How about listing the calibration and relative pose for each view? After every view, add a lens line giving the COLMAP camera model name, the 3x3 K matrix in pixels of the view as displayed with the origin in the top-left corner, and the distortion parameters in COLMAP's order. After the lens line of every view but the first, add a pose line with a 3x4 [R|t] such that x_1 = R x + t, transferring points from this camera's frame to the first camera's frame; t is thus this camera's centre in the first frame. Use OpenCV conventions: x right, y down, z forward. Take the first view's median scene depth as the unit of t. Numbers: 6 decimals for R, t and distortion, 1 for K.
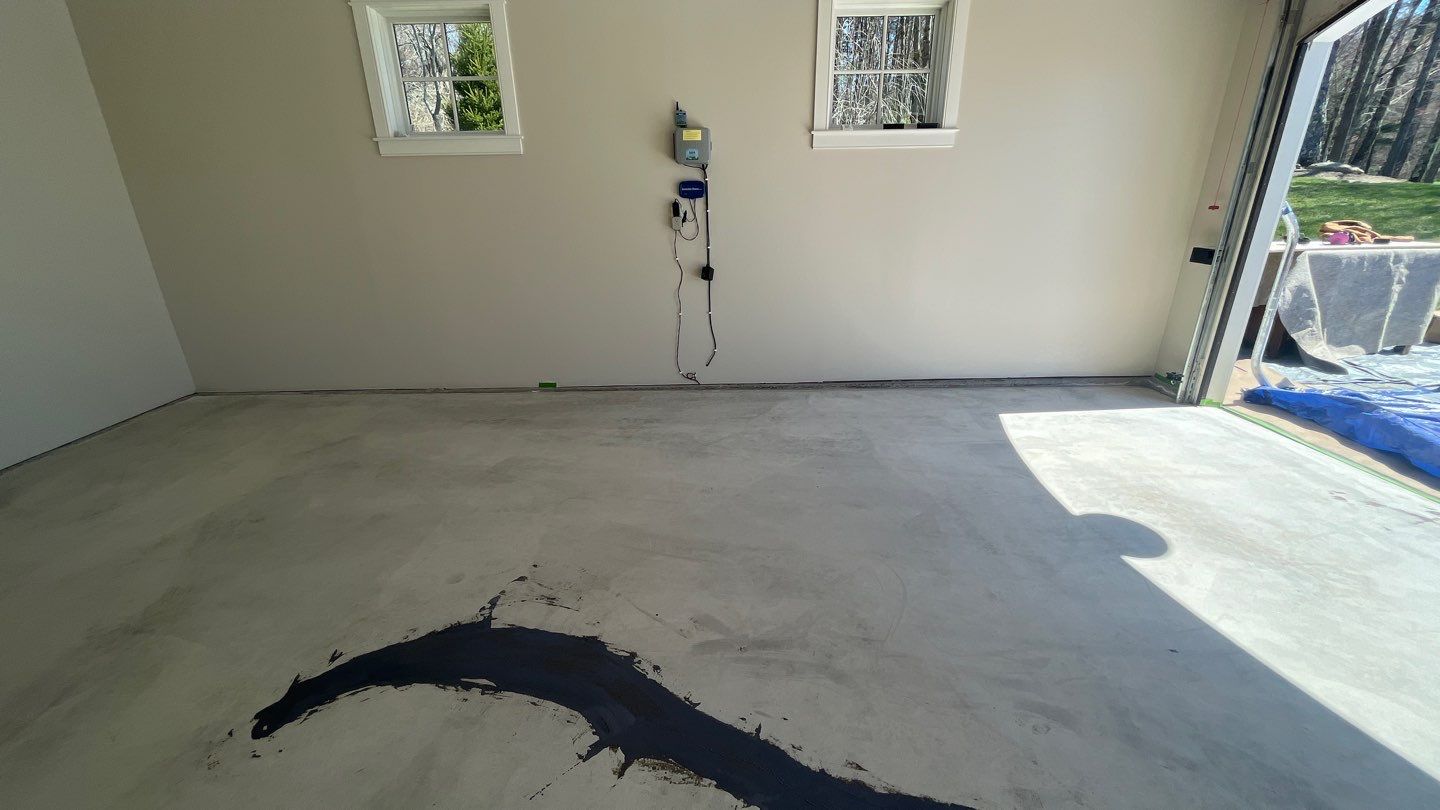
lens RADIAL K [[581.4, 0, 717.7], [0, 581.4, 408.3], [0, 0, 1]] dist [-0.003219, 0.000075]
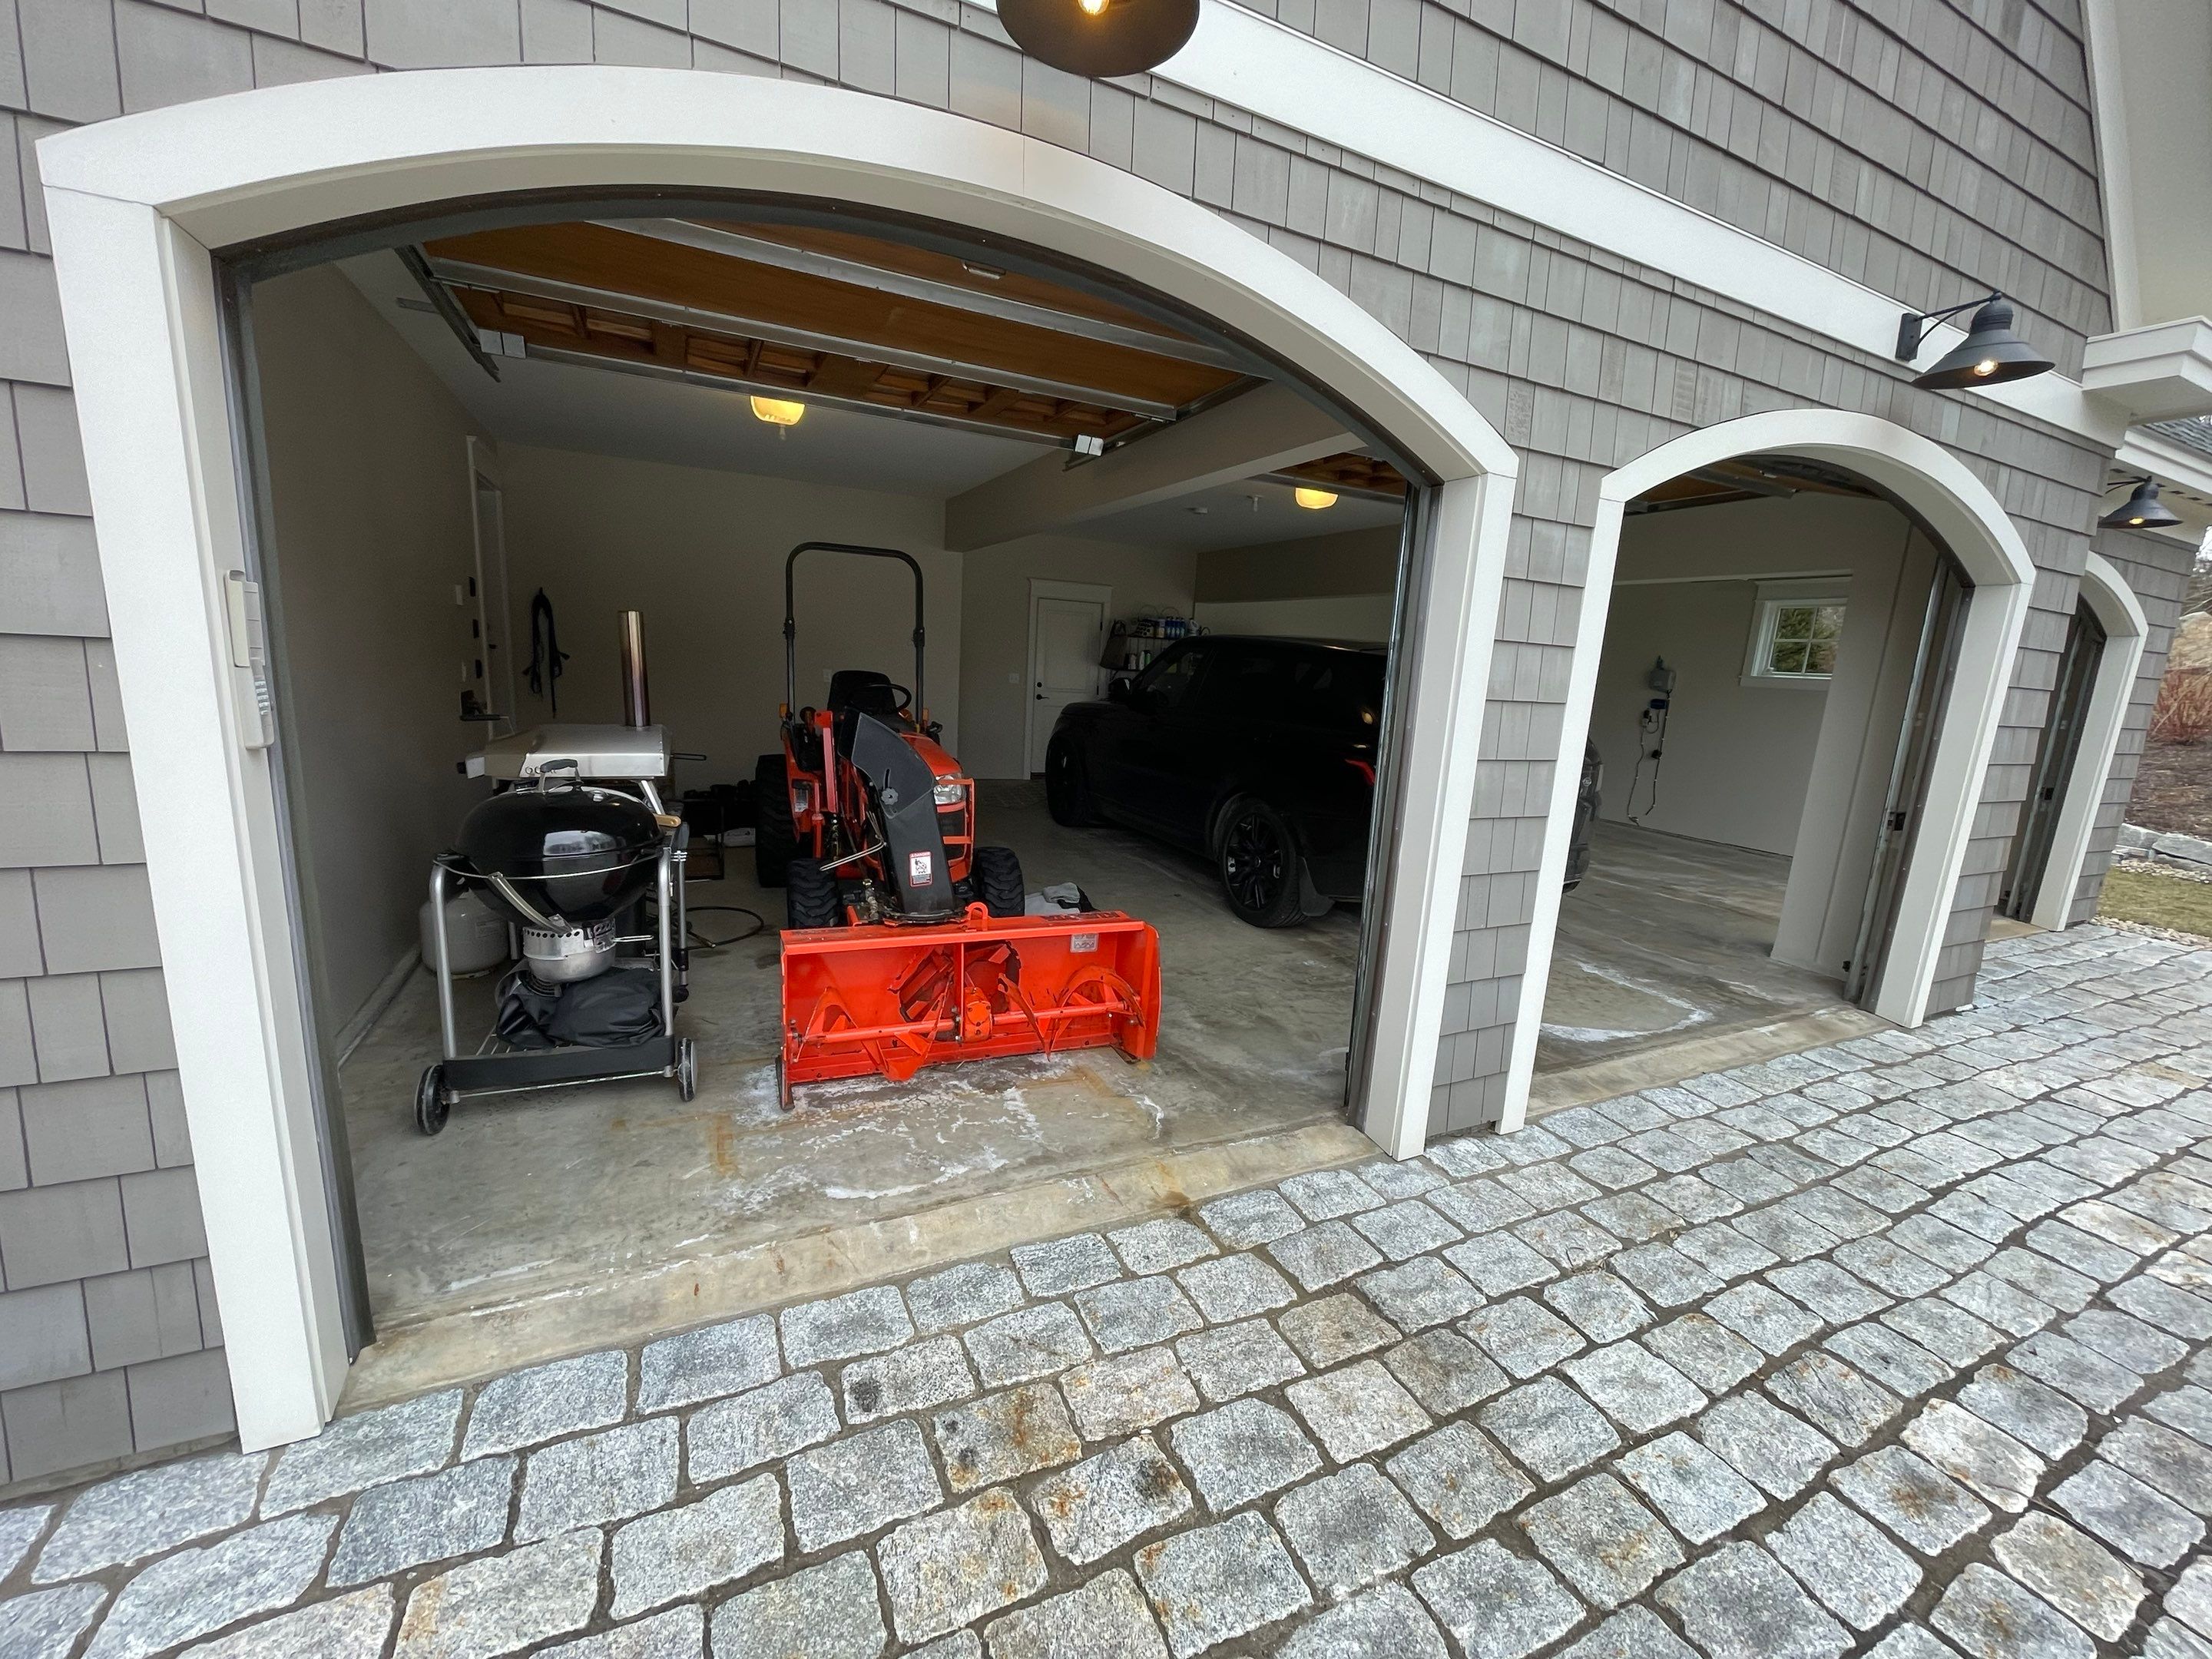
lens RADIAL K [[899.1, 0, 1108.9], [0, 899.1, 831.1], [0, 0, 1]] dist [-0.011156, 0.000031]
pose [[0.420532, 0.211144, -0.882367, 1.698515], [-0.378420, 0.924729, 0.040927, 0.466195], [0.824592, 0.316694, 0.468779, -1.432120]]
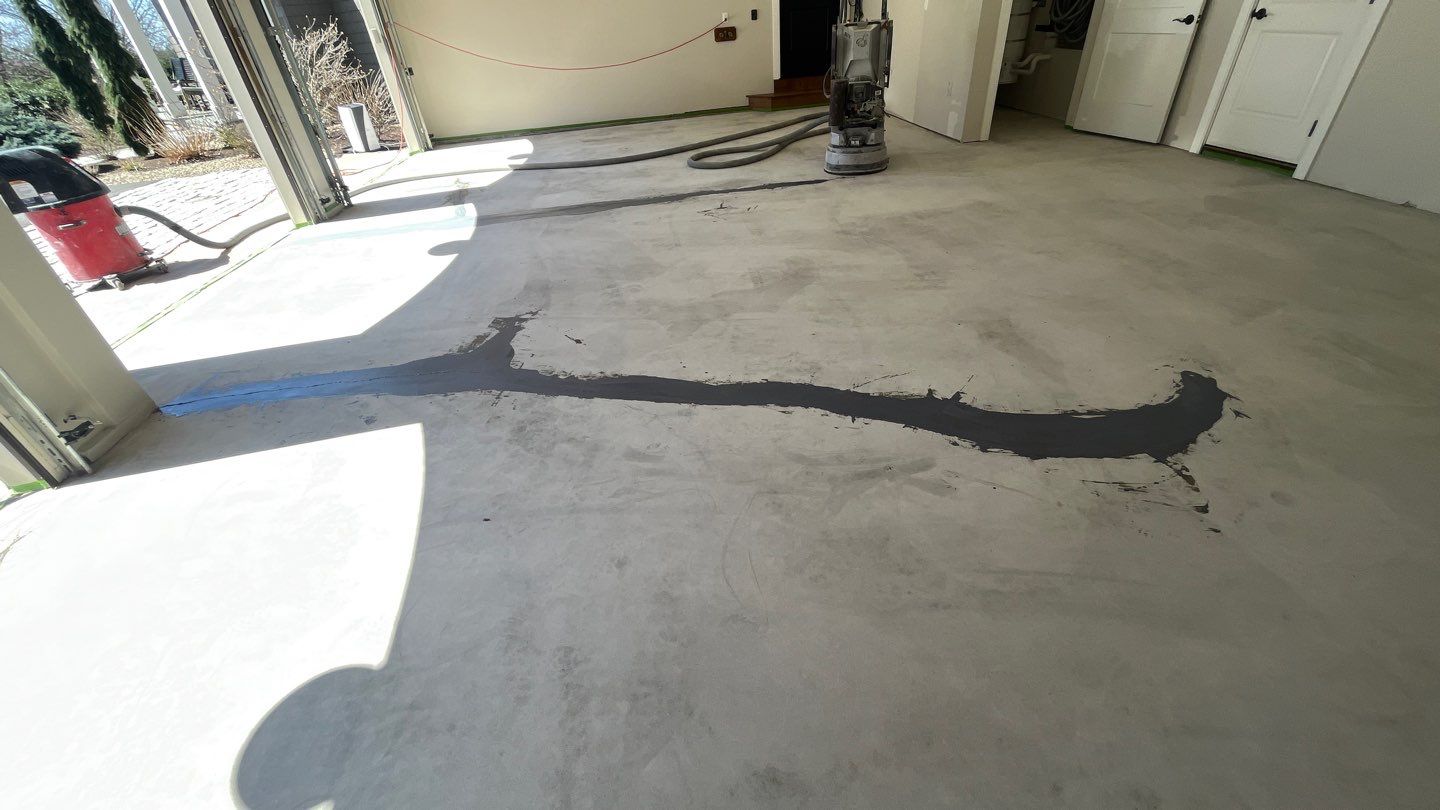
lens RADIAL K [[581.4, 0, 715.4], [0, 581.4, 403.7], [0, 0, 1]] dist [-0.003219, 0.000075]
pose [[-0.990563, 0.131494, -0.038667, 0.201533], [0.044600, 0.576001, 0.816232, -0.283223], [0.129602, 0.806804, -0.576429, 0.776133]]
